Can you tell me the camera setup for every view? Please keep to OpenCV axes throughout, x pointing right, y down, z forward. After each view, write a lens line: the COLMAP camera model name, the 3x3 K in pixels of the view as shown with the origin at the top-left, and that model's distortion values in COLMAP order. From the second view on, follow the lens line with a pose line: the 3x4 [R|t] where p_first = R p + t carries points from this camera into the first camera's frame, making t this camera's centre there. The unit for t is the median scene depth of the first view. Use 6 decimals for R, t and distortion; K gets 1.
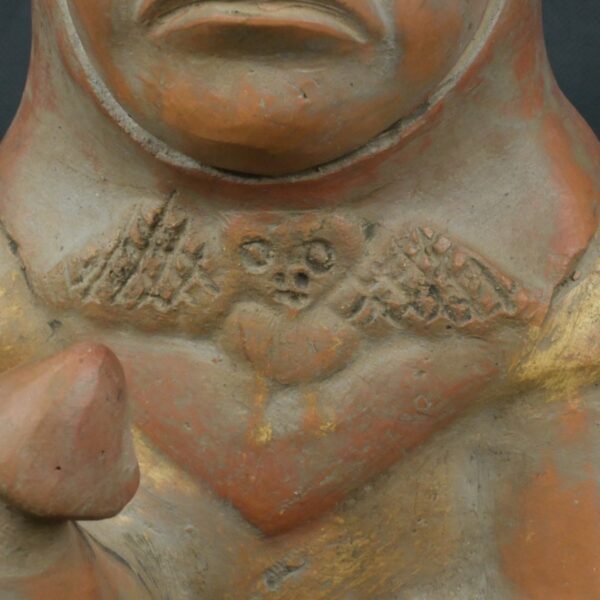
lens RADIAL K [[1924.7, 0, 300.0], [0, 1924.7, 300.0], [0, 0, 1]] dist [0.087046, -2.055822]
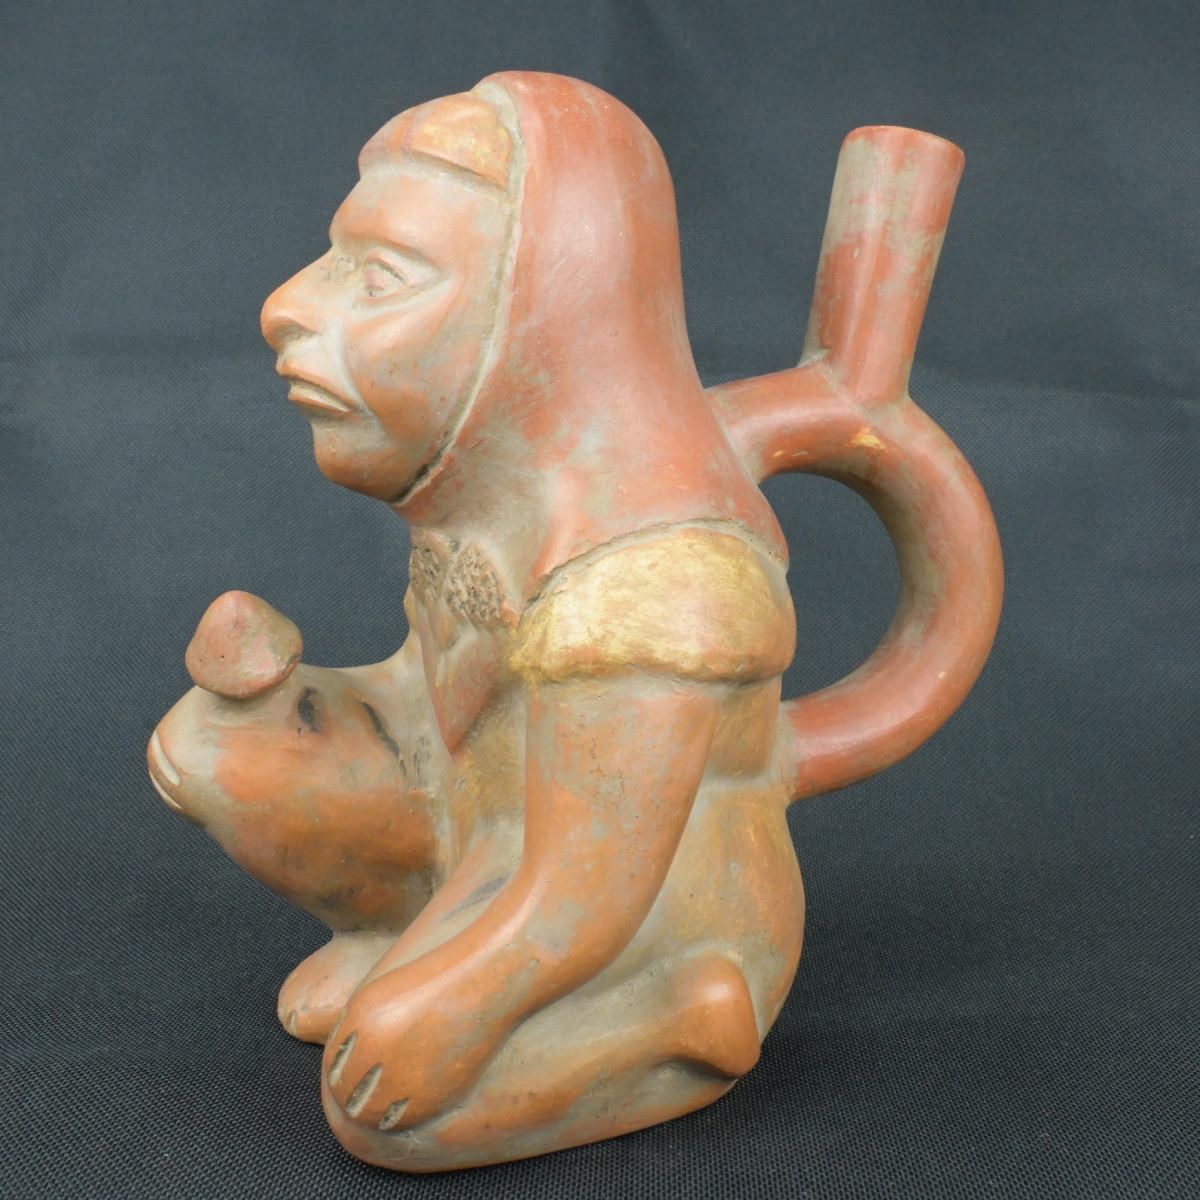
lens RADIAL K [[1480.8, 0, 600.0], [0, 1480.8, 600.0], [0, 0, 1]] dist [-0.013802, 0.001123]
pose [[0.512544, 0.109576, -0.851641, 1.001527], [-0.115383, 0.991618, 0.058145, -0.071097], [0.850873, 0.068463, 0.520891, 0.529367]]
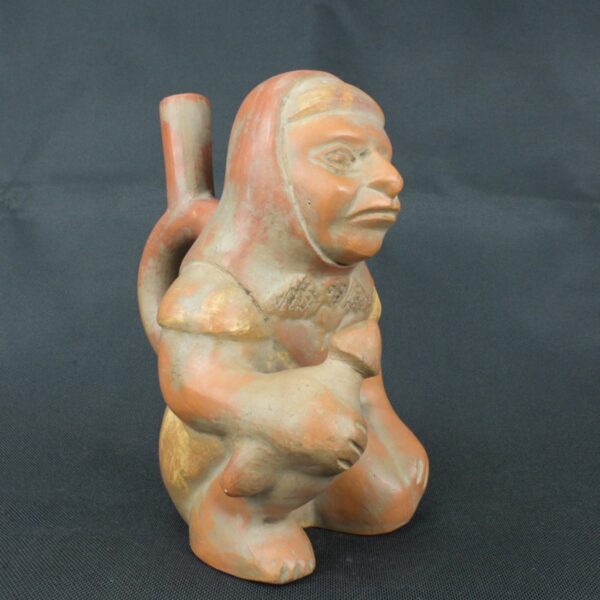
lens RADIAL K [[740.4, 0, 300.0], [0, 740.4, 300.0], [0, 0, 1]] dist [-0.013802, 0.001123]
pose [[0.579045, -0.067817, 0.812470, -1.017385], [0.061660, 0.997323, 0.039301, -0.057413], [-0.812961, 0.027340, 0.581676, 0.340412]]
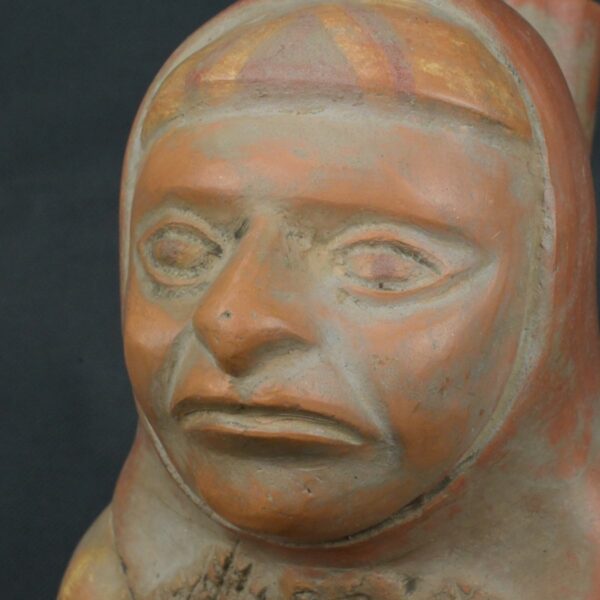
lens RADIAL K [[1924.7, 0, 300.0], [0, 1924.7, 300.0], [0, 0, 1]] dist [0.087046, -2.055822]
pose [[0.961014, 0.003171, -0.276482, 0.271101], [-0.000185, 0.999941, 0.010827, -0.204756], [0.276500, -0.010353, 0.960958, -0.045604]]
